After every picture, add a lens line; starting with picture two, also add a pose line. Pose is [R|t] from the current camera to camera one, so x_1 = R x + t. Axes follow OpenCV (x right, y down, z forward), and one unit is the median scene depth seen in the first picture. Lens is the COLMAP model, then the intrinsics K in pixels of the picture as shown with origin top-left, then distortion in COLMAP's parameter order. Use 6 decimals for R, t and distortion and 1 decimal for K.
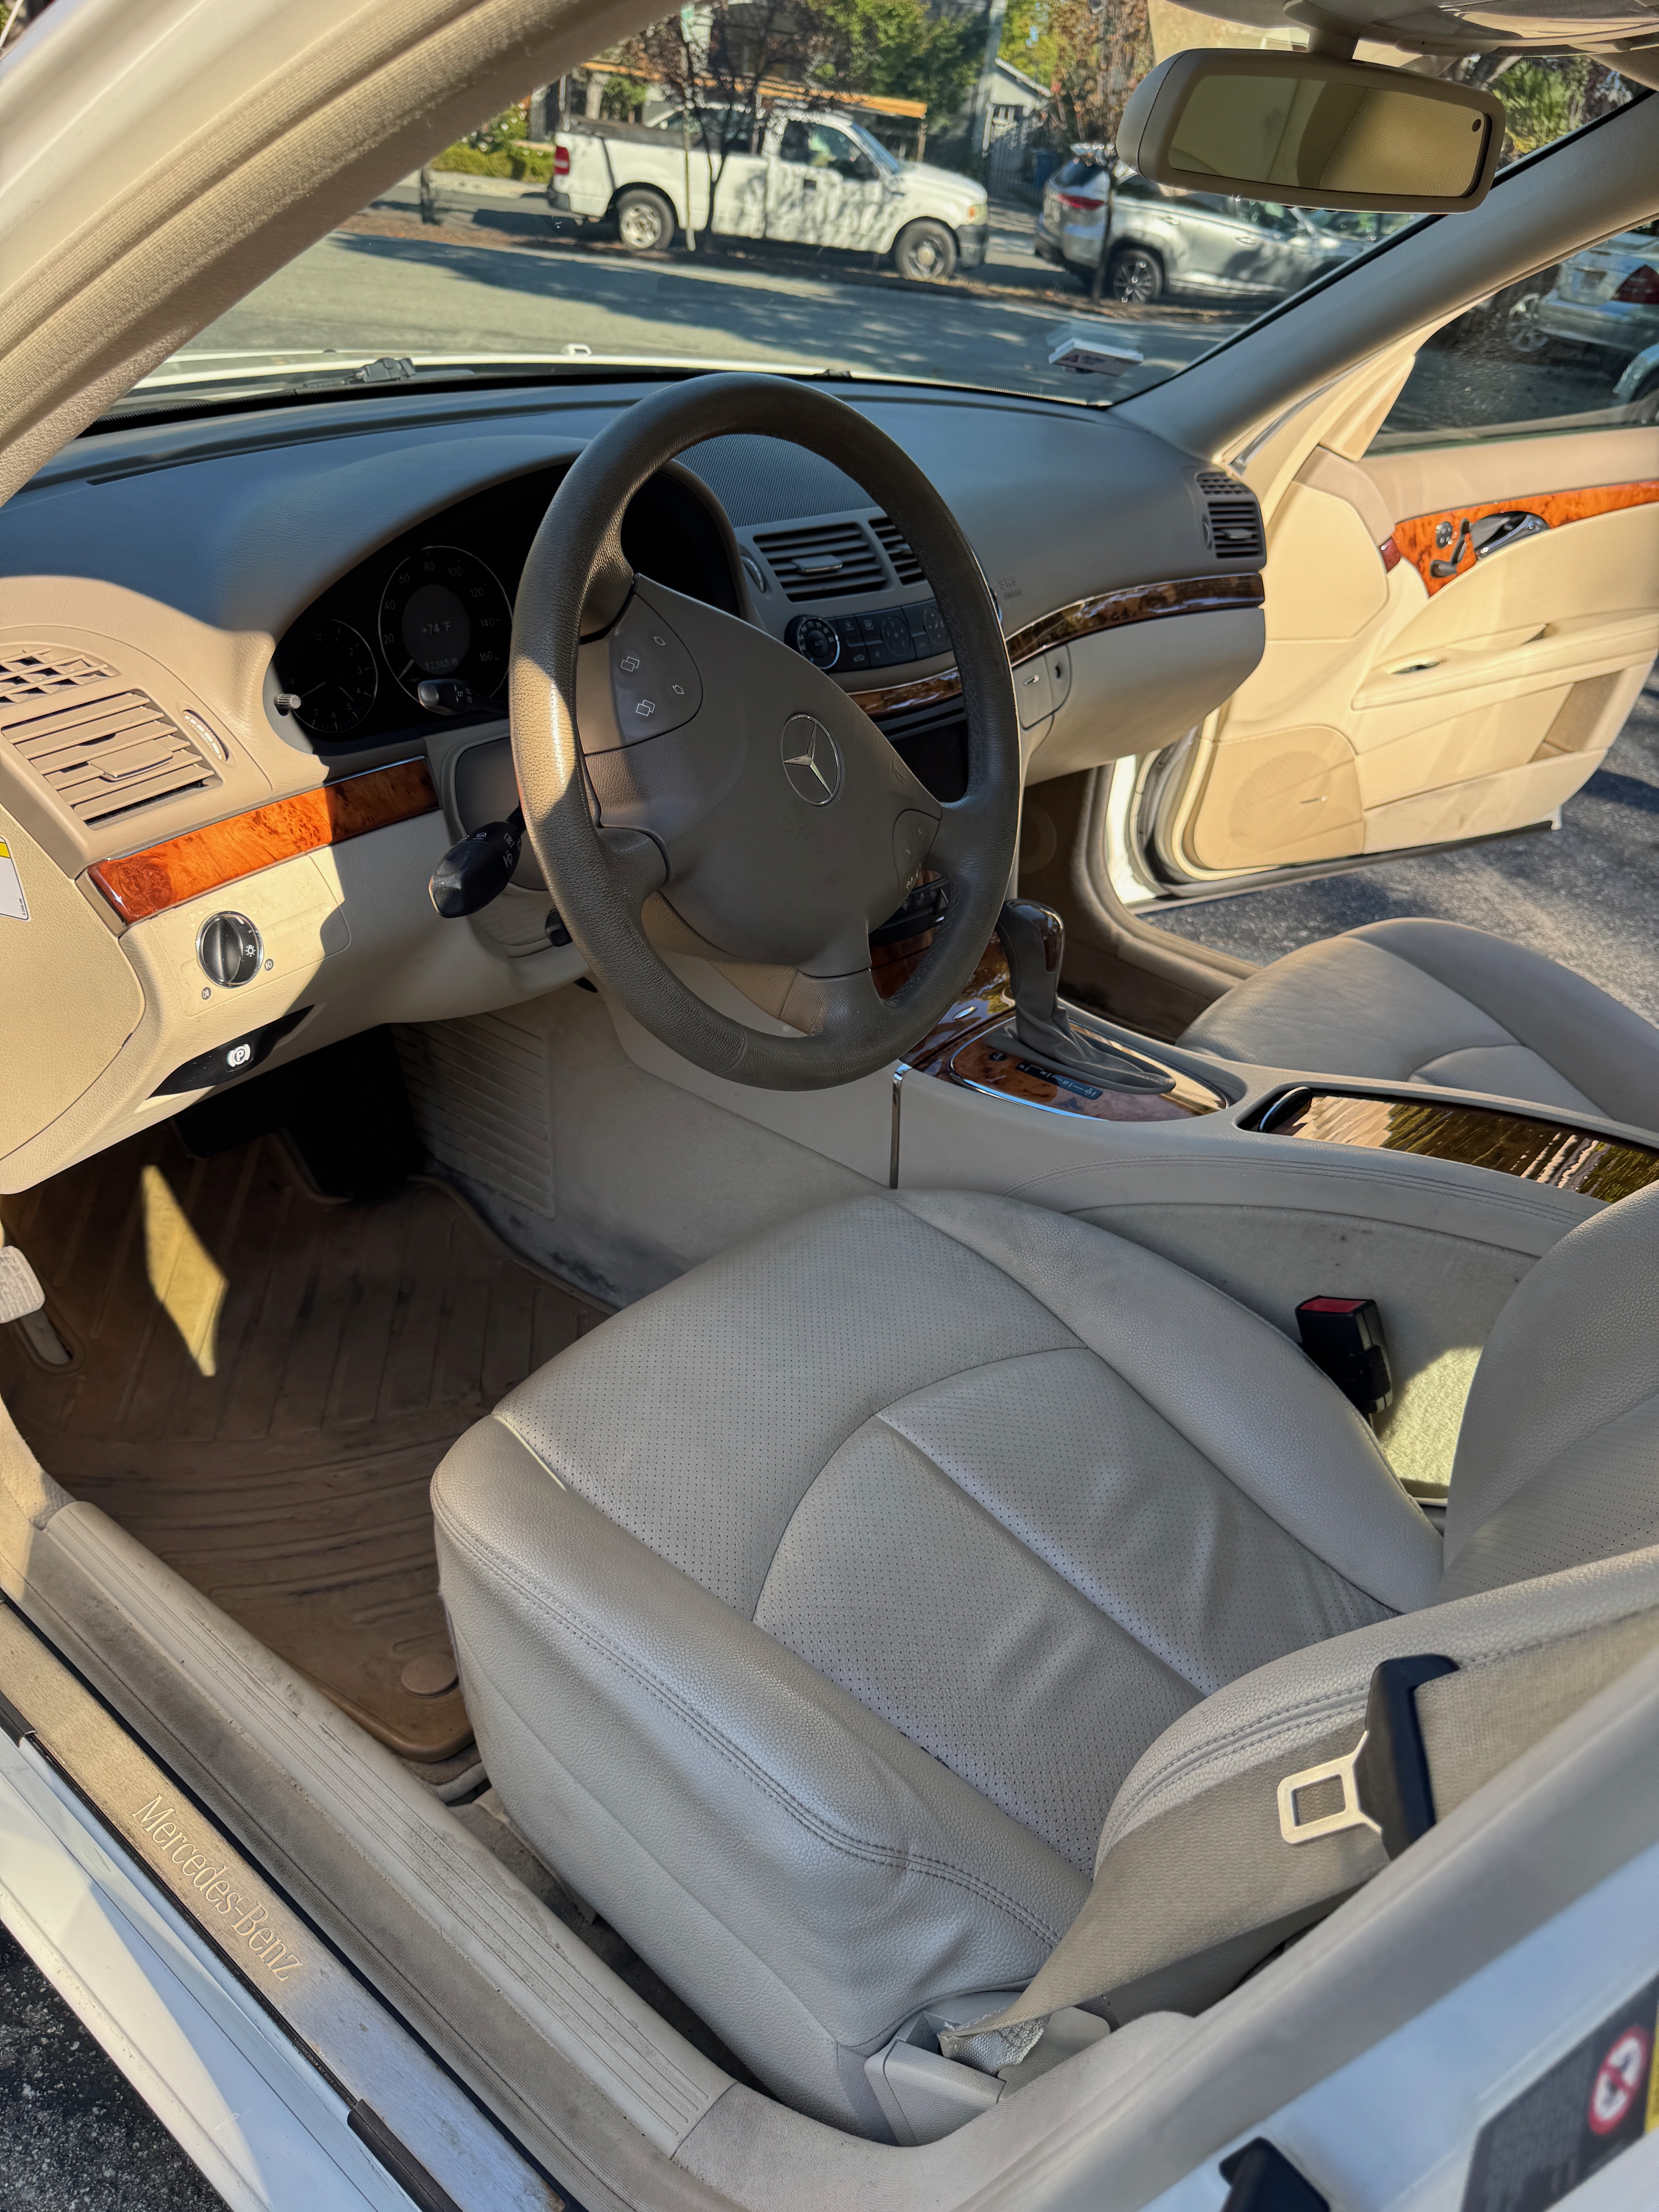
lens RADIAL K [[1618.8, 0, 835.9], [0, 1618.8, 1111.2], [0, 0, 1]] dist [-0.012039, -0.007130]
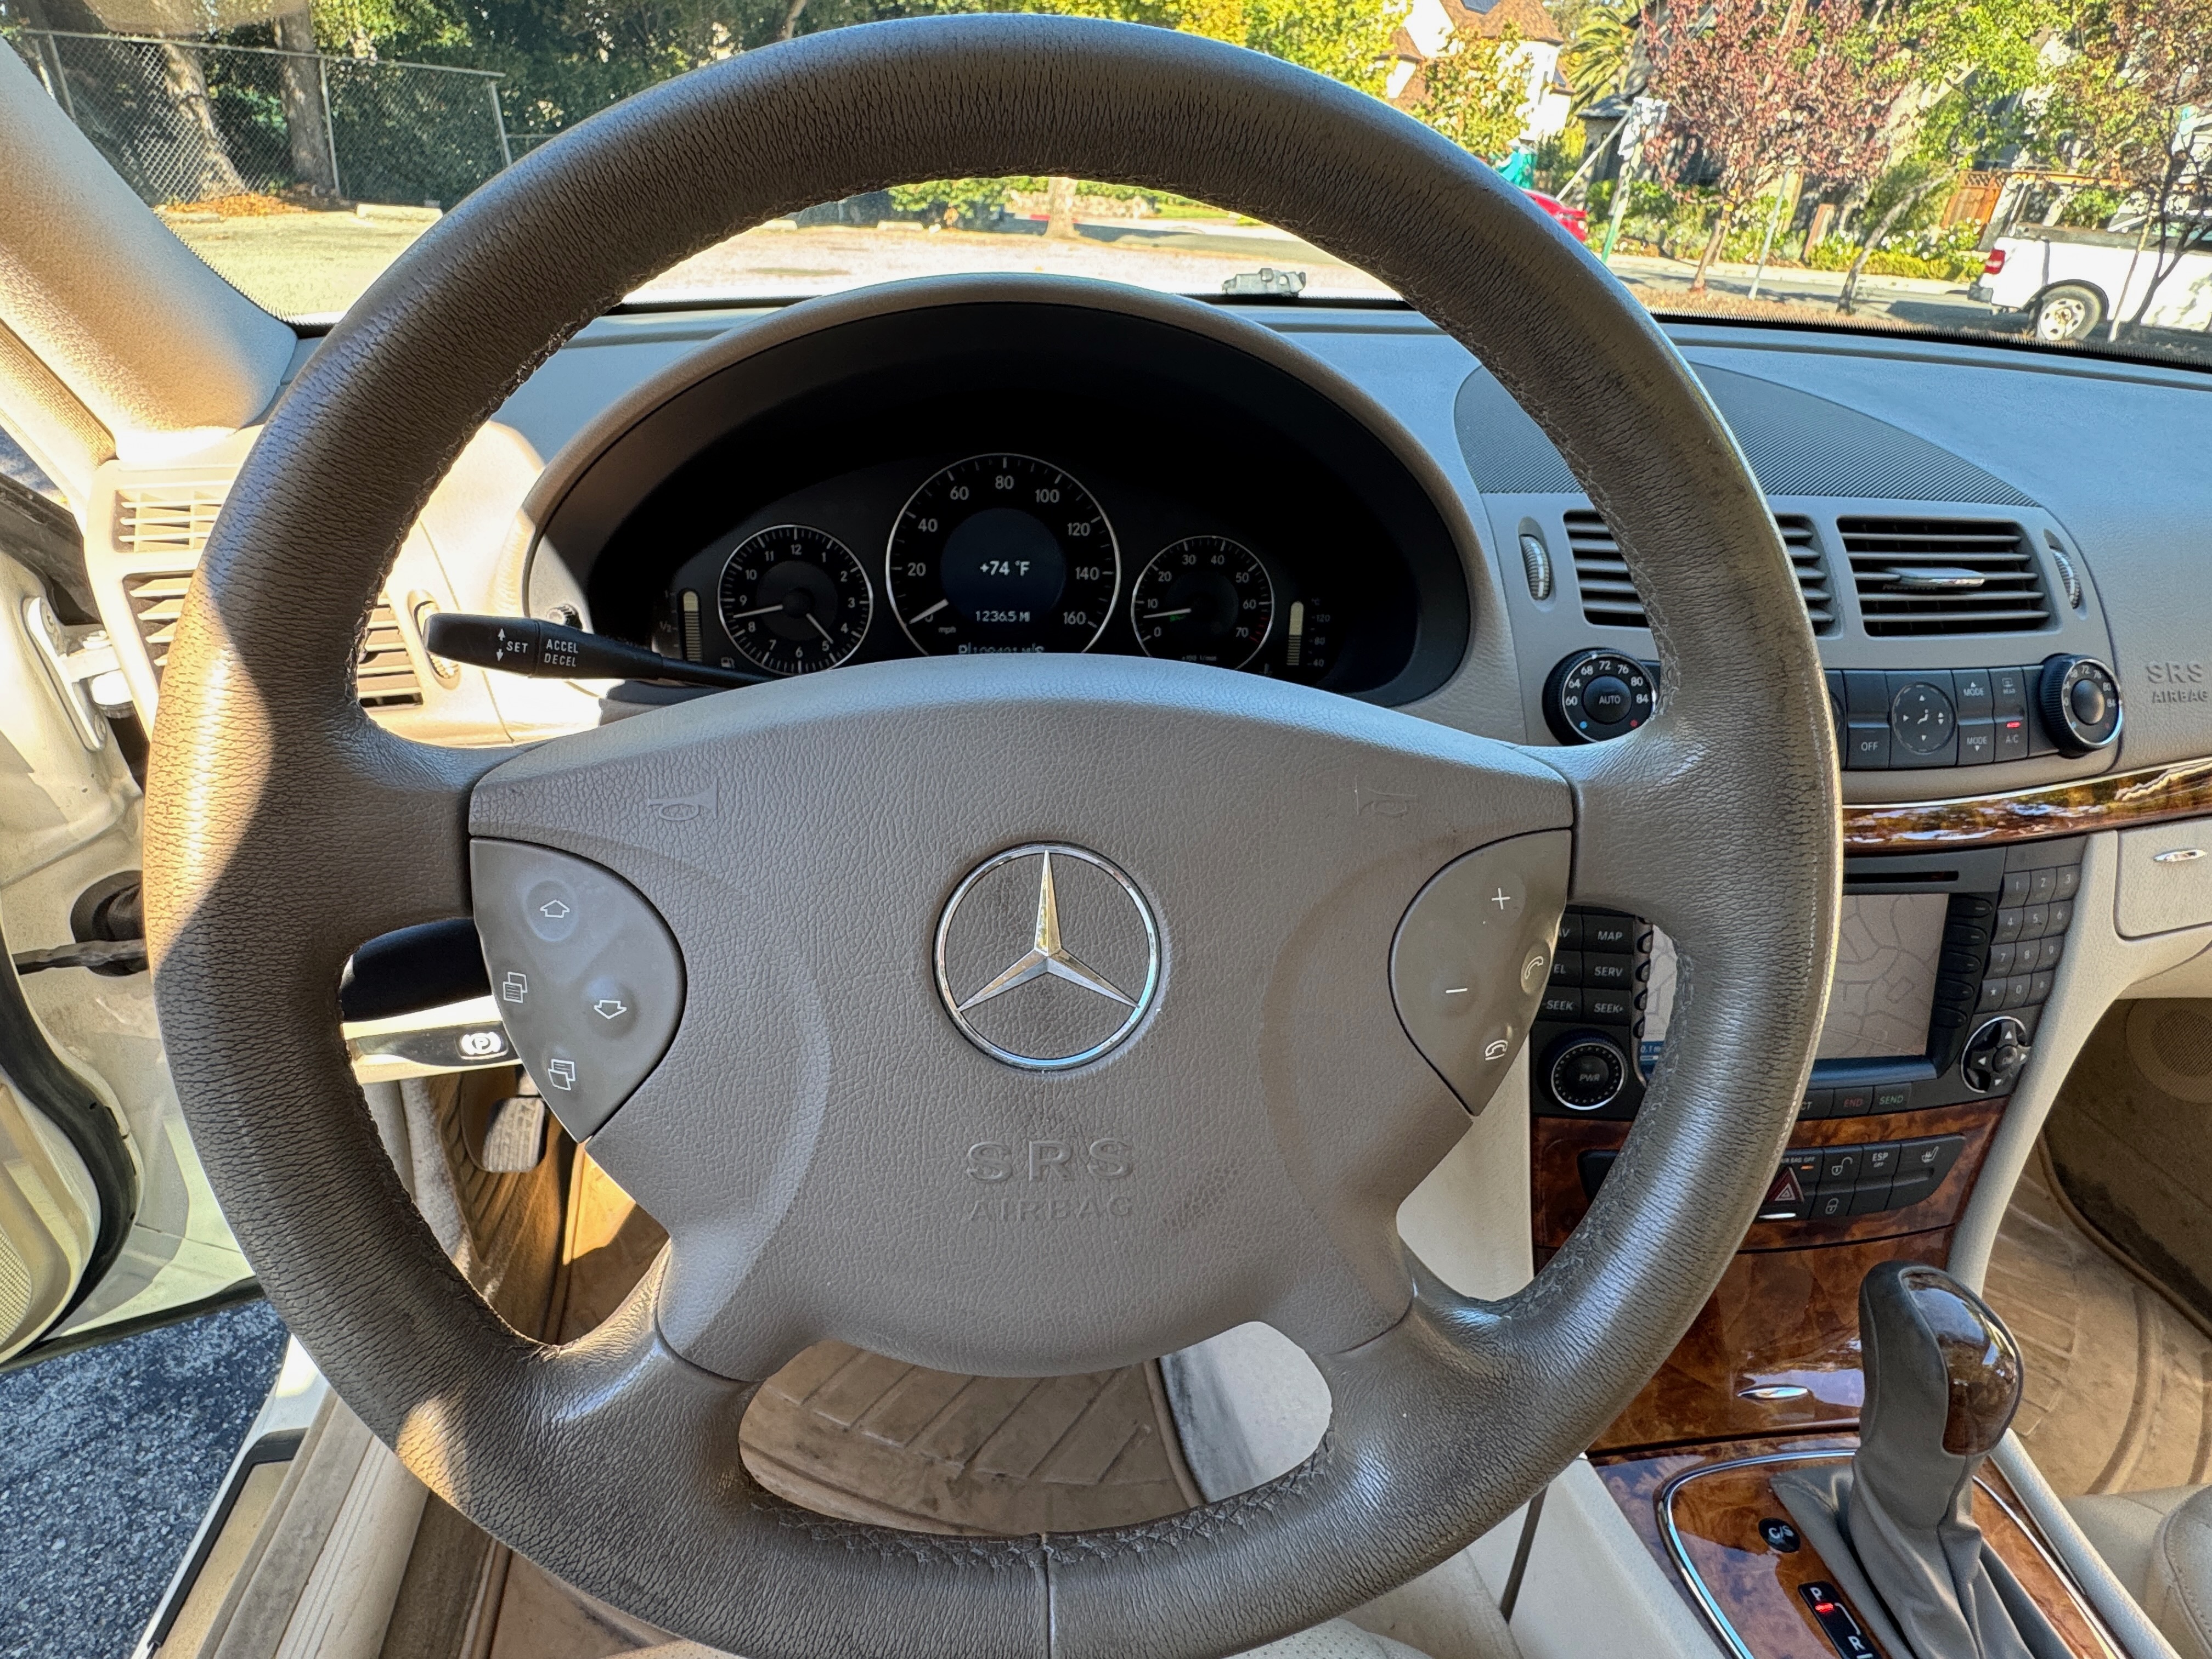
lens RADIAL K [[1172.0, 0, 1072.8], [0, 1172.0, 823.9], [0, 0, 1]] dist [0.000346, -0.001174]
pose [[0.715363, 0.280809, -0.639846, 0.007354], [-0.342088, 0.939198, 0.029723, -0.010782], [0.609288, 0.197620, 0.767928, 0.031558]]
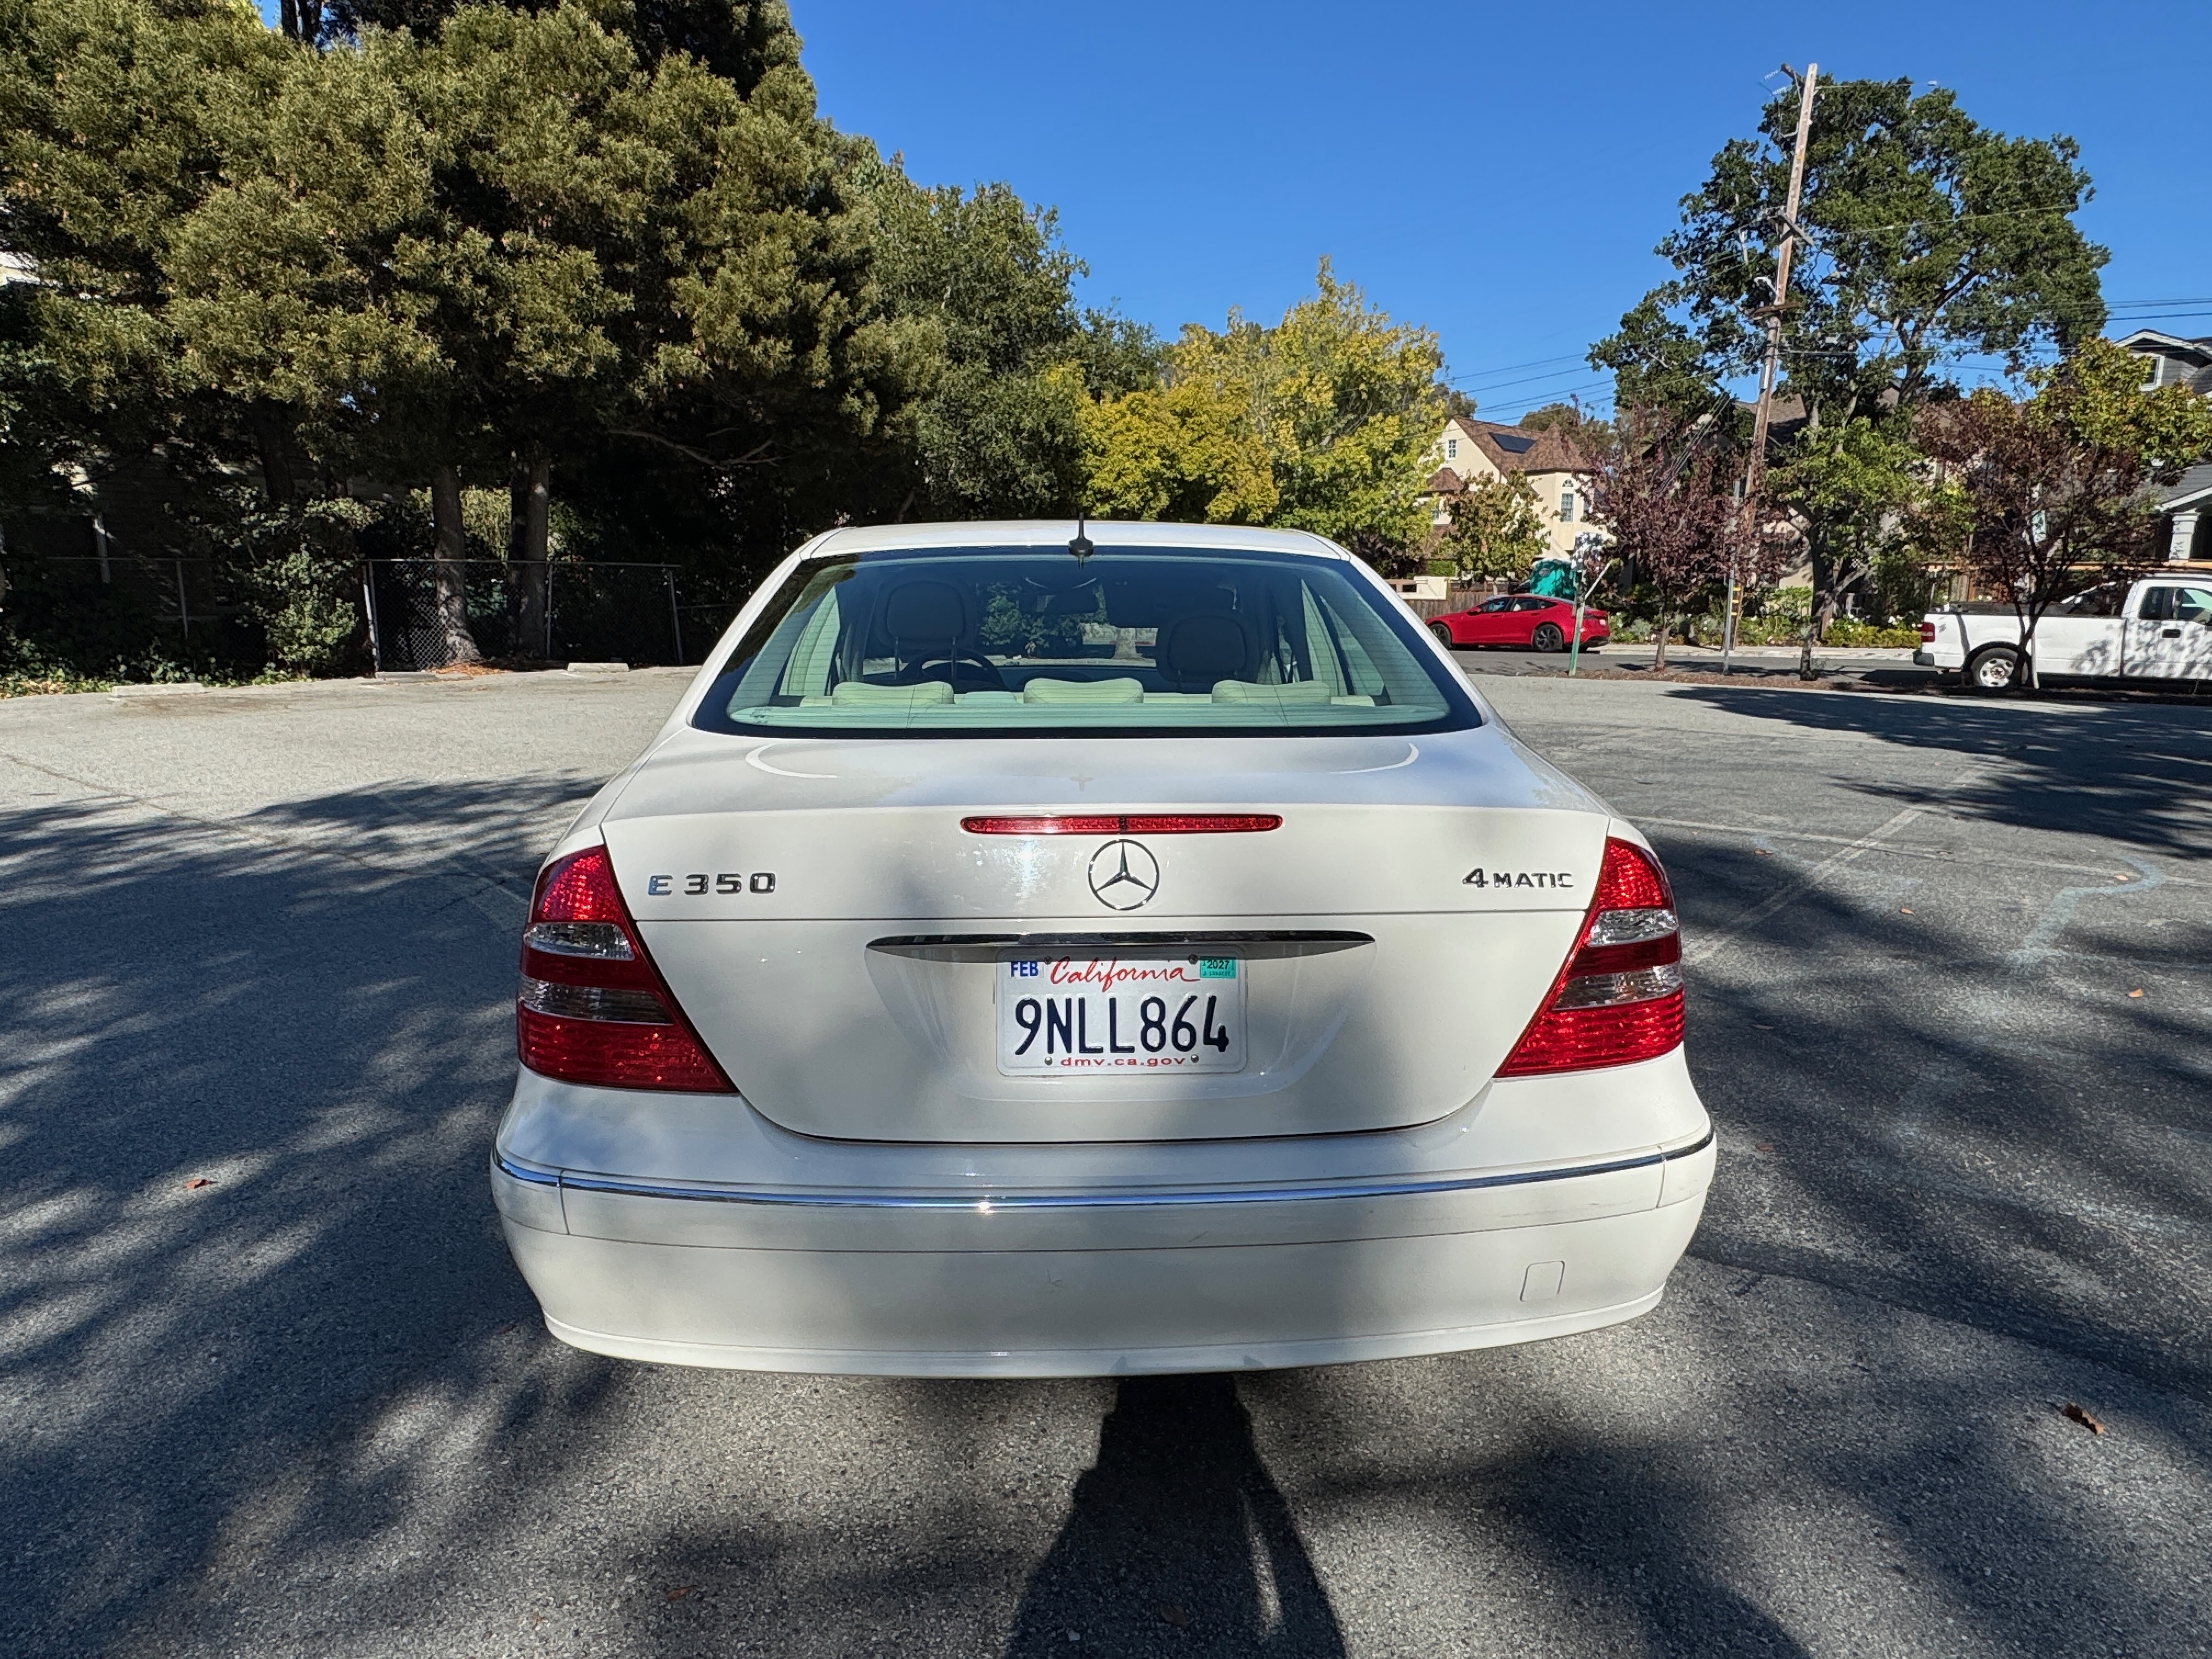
lens RADIAL K [[1306.4, 0, 1103.3], [0, 1306.4, 838.9], [0, 0, 1]] dist [0.000513, -0.001116]
pose [[0.674914, 0.030019, -0.737286, 0.169231], [-0.317454, 0.913791, -0.253393, 0.054310], [0.666119, 0.405073, 0.626260, -0.061408]]
